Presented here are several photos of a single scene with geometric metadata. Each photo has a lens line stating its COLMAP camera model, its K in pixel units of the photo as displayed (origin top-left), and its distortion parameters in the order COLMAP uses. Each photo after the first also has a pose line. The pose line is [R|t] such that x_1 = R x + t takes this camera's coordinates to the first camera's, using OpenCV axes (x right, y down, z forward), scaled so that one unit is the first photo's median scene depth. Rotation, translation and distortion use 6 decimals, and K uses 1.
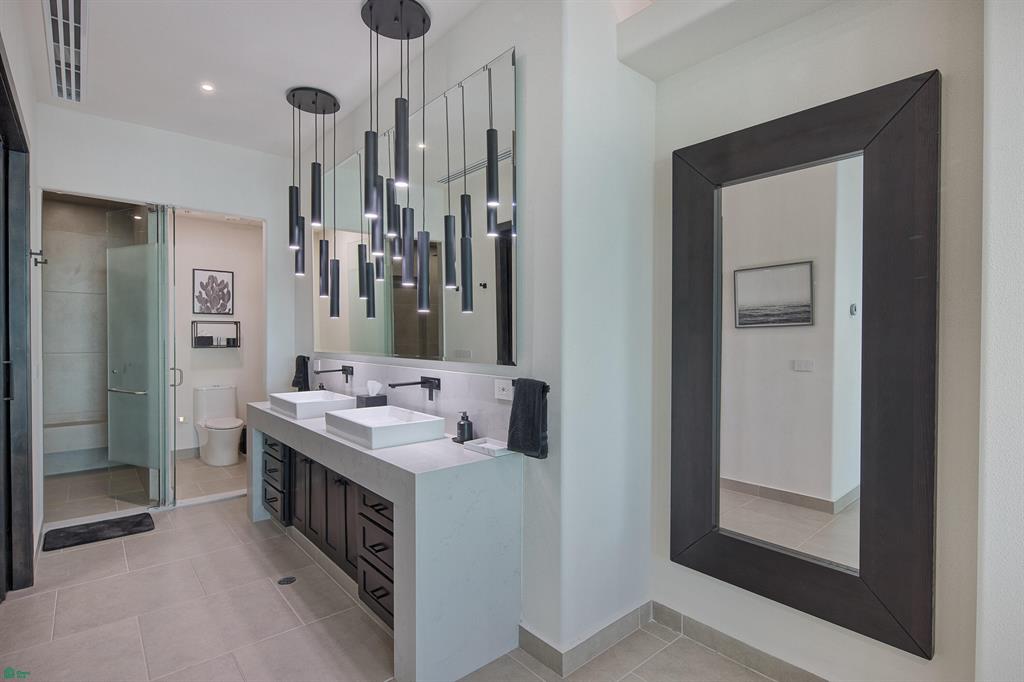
lens RADIAL K [[496.9, 0, 507.9], [0, 496.9, 340.9], [0, 0, 1]] dist [0.004759, -0.005844]
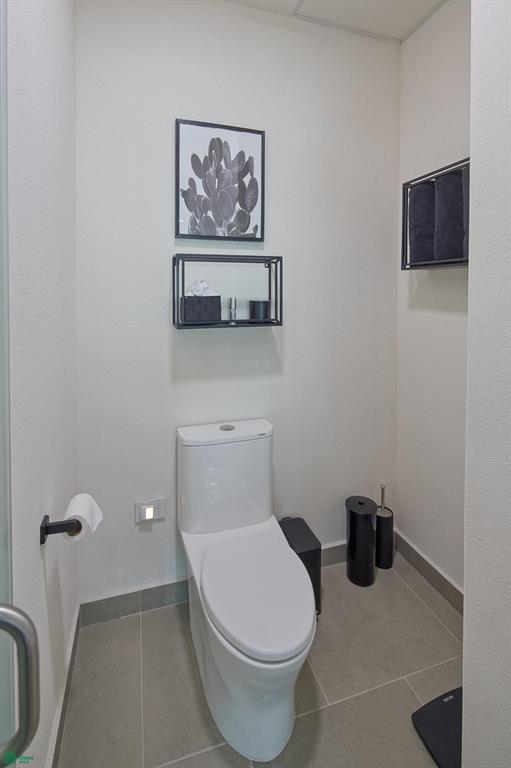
lens RADIAL K [[372.7, 0, 241.4], [0, 372.7, 300.8], [0, 0, 1]] dist [0.004759, -0.005844]
pose [[0.916633, 0.007334, -0.399662, -0.692981], [-0.005310, 0.999967, 0.006171, -0.011344], [0.399694, -0.003535, 0.916642, 1.113101]]
